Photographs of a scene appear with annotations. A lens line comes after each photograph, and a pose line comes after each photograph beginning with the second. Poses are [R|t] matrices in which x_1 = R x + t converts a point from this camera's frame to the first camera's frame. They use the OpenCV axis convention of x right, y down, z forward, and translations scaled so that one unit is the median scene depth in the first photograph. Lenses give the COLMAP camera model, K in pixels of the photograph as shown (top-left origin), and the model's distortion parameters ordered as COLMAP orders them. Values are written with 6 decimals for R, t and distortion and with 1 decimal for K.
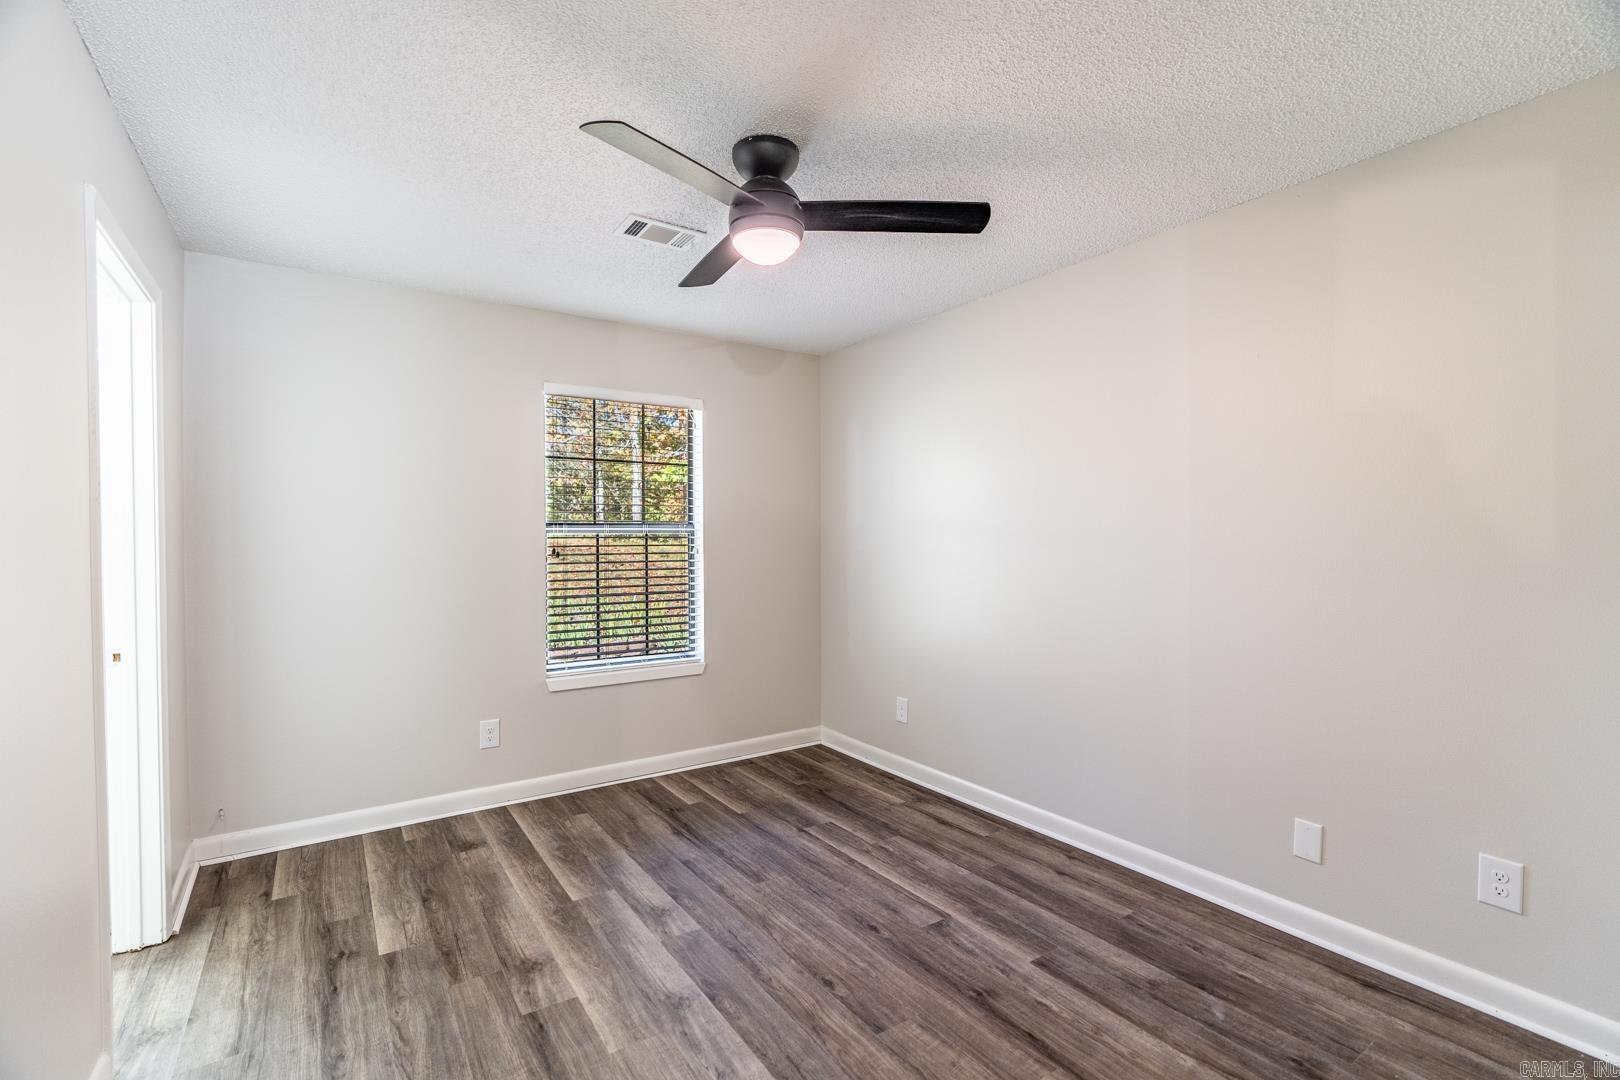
lens RADIAL K [[732.9, 0, 809.4], [0, 732.9, 542.0], [0, 0, 1]] dist [-0.008200, 0.001248]
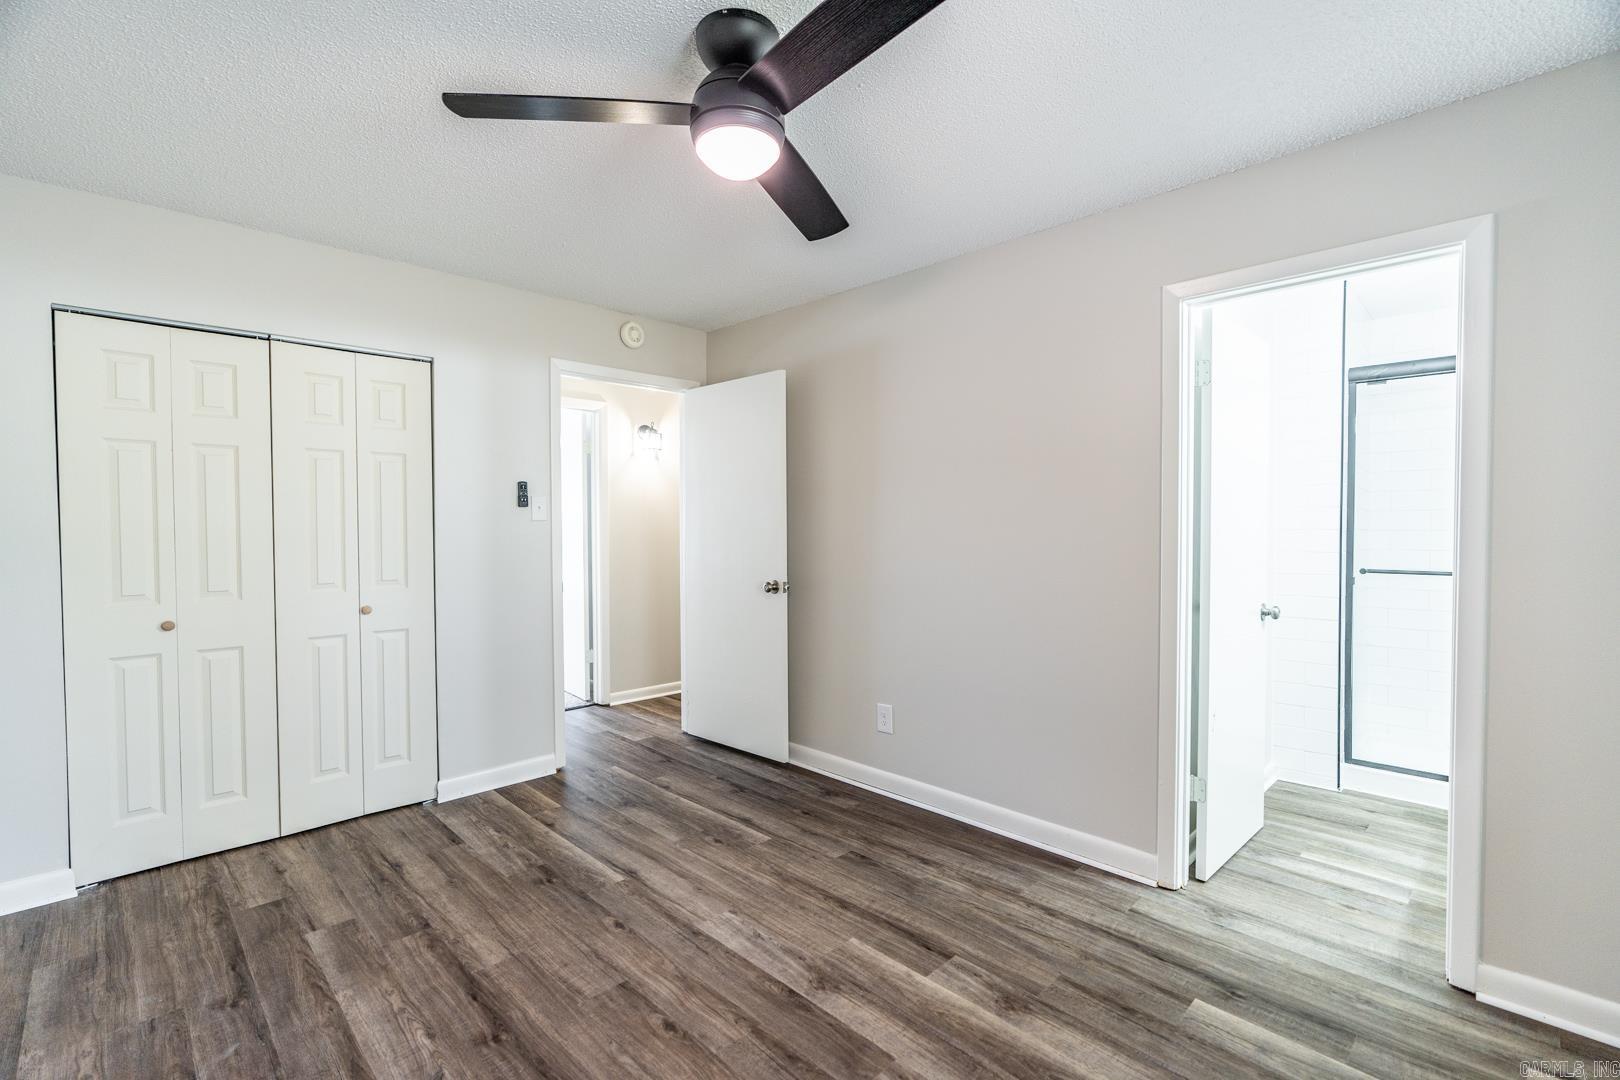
lens RADIAL K [[732.9, 0, 811.1], [0, 732.9, 540.2], [0, 0, 1]] dist [-0.008200, 0.001248]
pose [[-0.982887, 0.008623, -0.184008, 0.015951], [0.004126, 0.999684, 0.024809, -0.001883], [0.184164, 0.023625, -0.982612, 1.978761]]
